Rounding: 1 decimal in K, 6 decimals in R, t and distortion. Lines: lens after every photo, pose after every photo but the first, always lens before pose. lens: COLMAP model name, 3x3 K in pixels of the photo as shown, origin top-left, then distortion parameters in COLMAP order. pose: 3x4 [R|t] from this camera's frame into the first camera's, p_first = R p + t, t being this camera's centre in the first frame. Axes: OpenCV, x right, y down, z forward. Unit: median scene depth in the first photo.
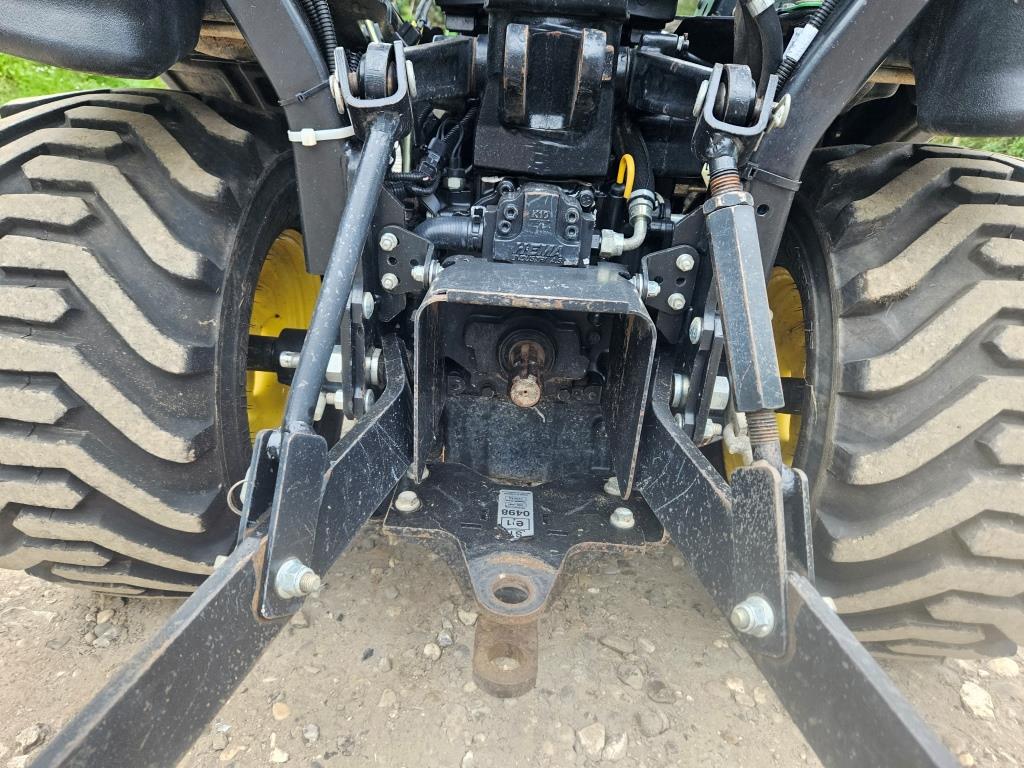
lens RADIAL K [[682.2, 0, 502.1], [0, 682.2, 386.8], [0, 0, 1]] dist [0.028270, -0.028754]
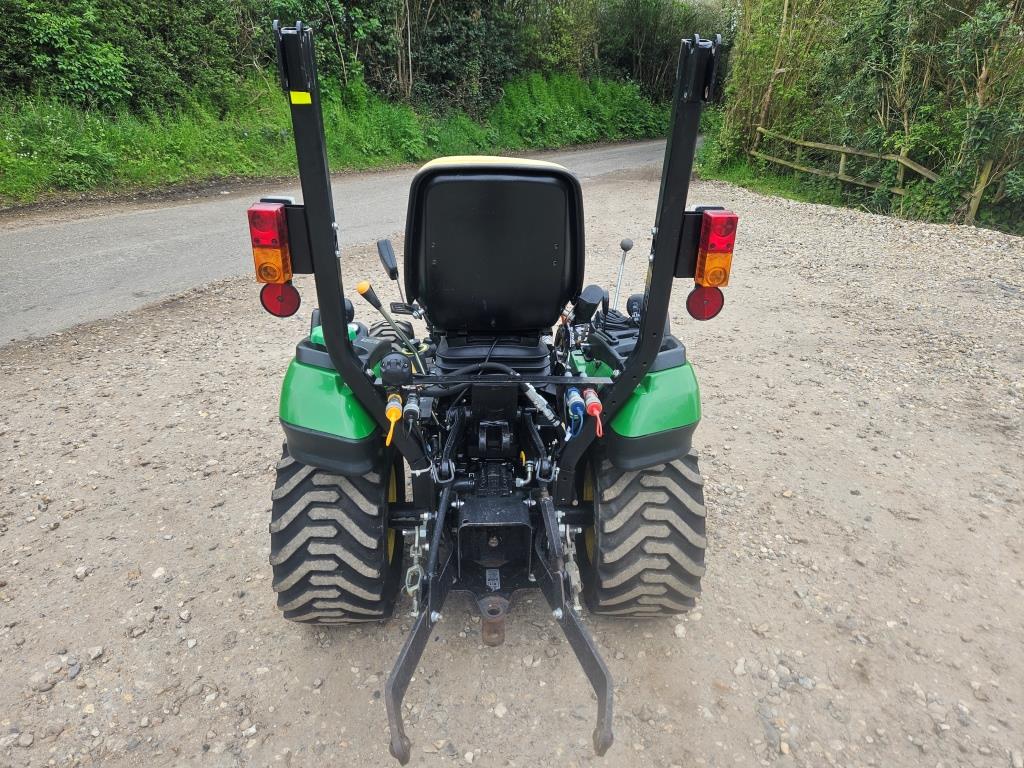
lens RADIAL K [[682.2, 0, 517.8], [0, 682.2, 377.0], [0, 0, 1]] dist [0.028270, -0.028754]
pose [[0.993875, -0.078654, 0.077631, -0.032005], [0.078189, 0.996898, 0.009010, -0.696380], [-0.078099, -0.002885, 0.996941, -1.872762]]
